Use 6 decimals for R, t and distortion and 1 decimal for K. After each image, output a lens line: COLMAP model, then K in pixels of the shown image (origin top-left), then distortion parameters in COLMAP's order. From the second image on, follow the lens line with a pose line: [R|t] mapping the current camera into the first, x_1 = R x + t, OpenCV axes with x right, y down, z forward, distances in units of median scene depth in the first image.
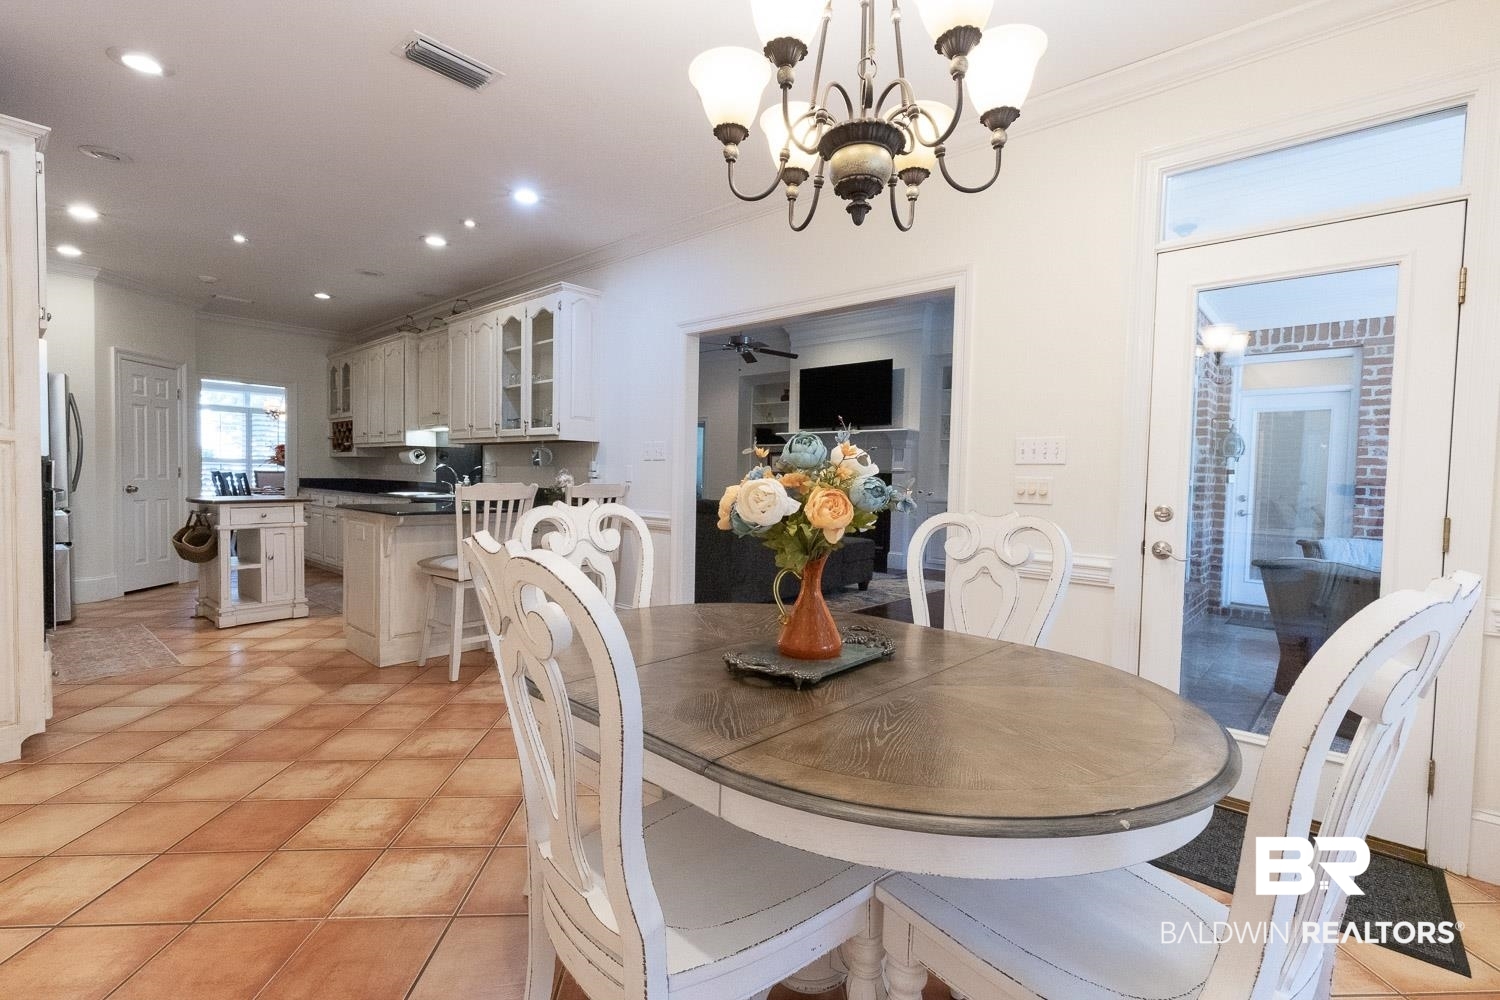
lens RADIAL K [[682.5, 0, 754.5], [0, 682.5, 500.9], [0, 0, 1]] dist [0.004064, 0.000304]
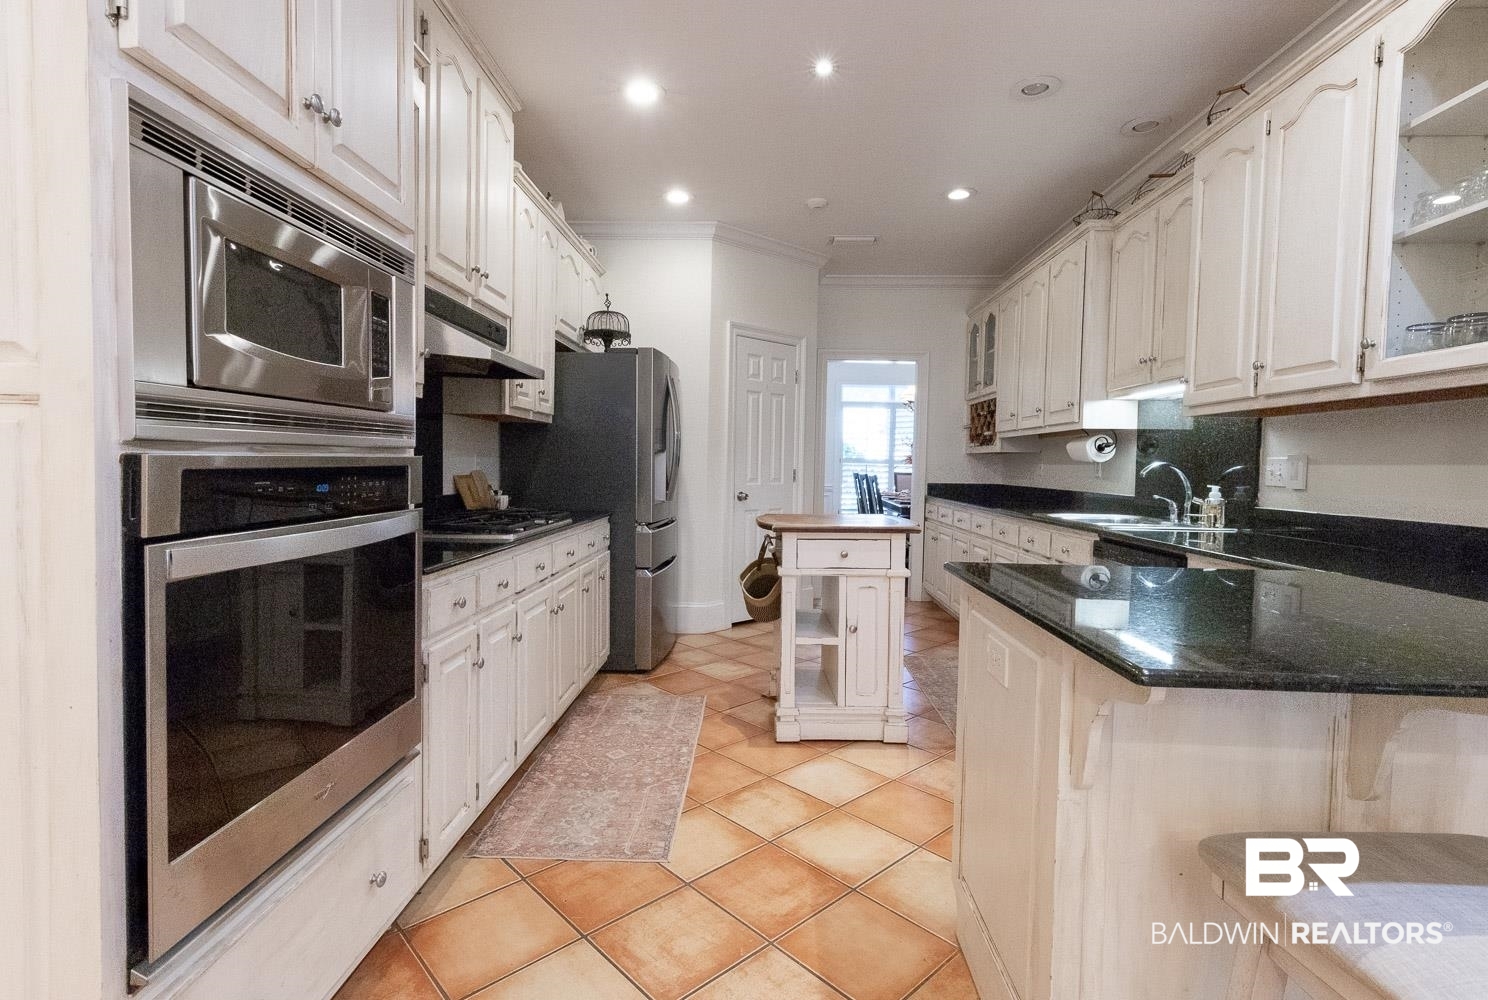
lens RADIAL K [[717.0, 0, 744.0], [0, 717.0, 494.7], [0, 0, 1]] dist [0.018420, 0.000724]
pose [[0.643912, 0.024342, -0.764712, -0.234258], [-0.032714, 0.999456, 0.004268, -0.020504], [0.764400, 0.022268, 0.644358, 0.407612]]
